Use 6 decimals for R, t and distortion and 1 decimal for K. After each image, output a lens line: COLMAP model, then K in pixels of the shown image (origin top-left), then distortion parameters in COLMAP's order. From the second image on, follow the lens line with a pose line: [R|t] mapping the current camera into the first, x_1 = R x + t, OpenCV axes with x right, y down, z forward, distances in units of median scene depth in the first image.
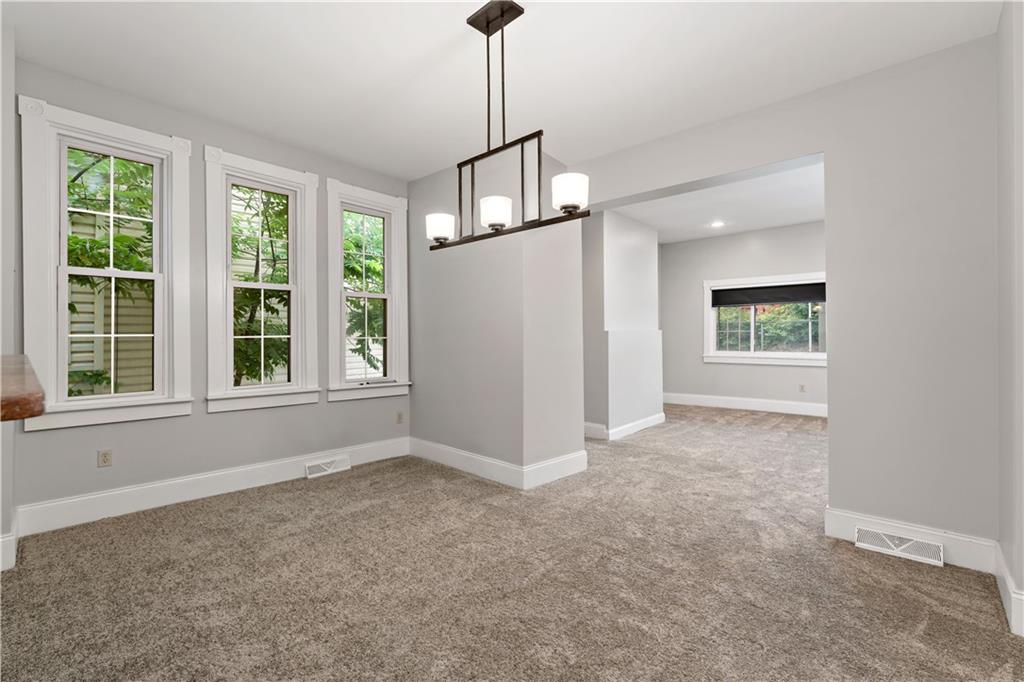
lens RADIAL K [[463.6, 0, 509.4], [0, 463.6, 336.2], [0, 0, 1]] dist [0.000923, -0.001363]
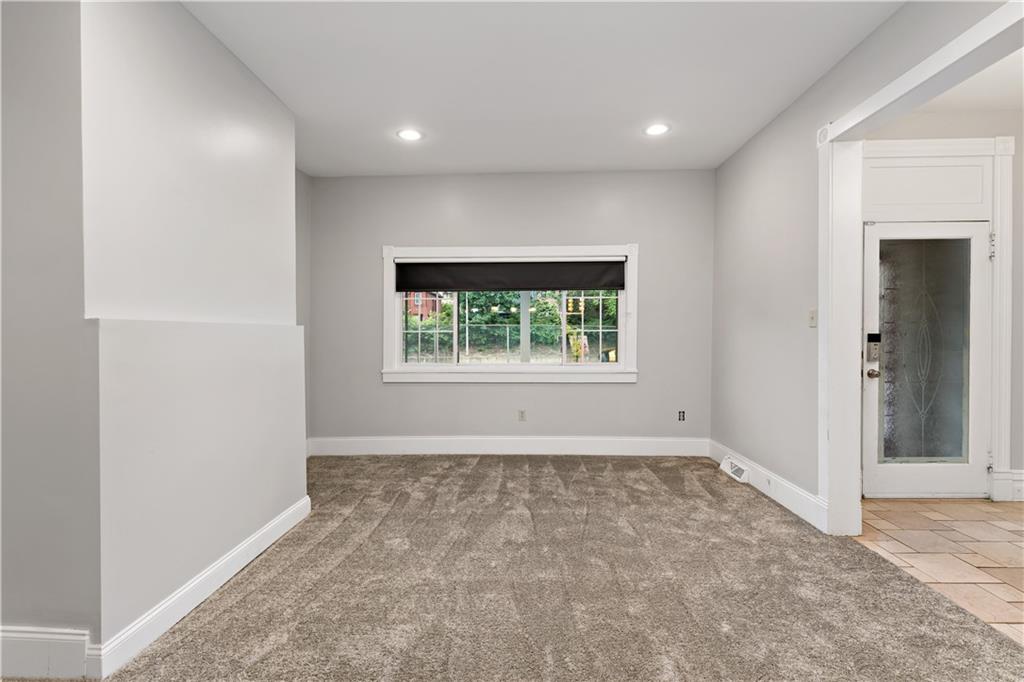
lens RADIAL K [[453.4, 0, 508.2], [0, 453.4, 342.1], [0, 0, 1]] dist [0.003916, 0.000240]
pose [[0.773075, -0.001840, 0.634312, 0.183567], [-0.000286, 0.999995, 0.003249, 0.002283], [-0.634315, -0.002693, 0.773070, 0.473612]]
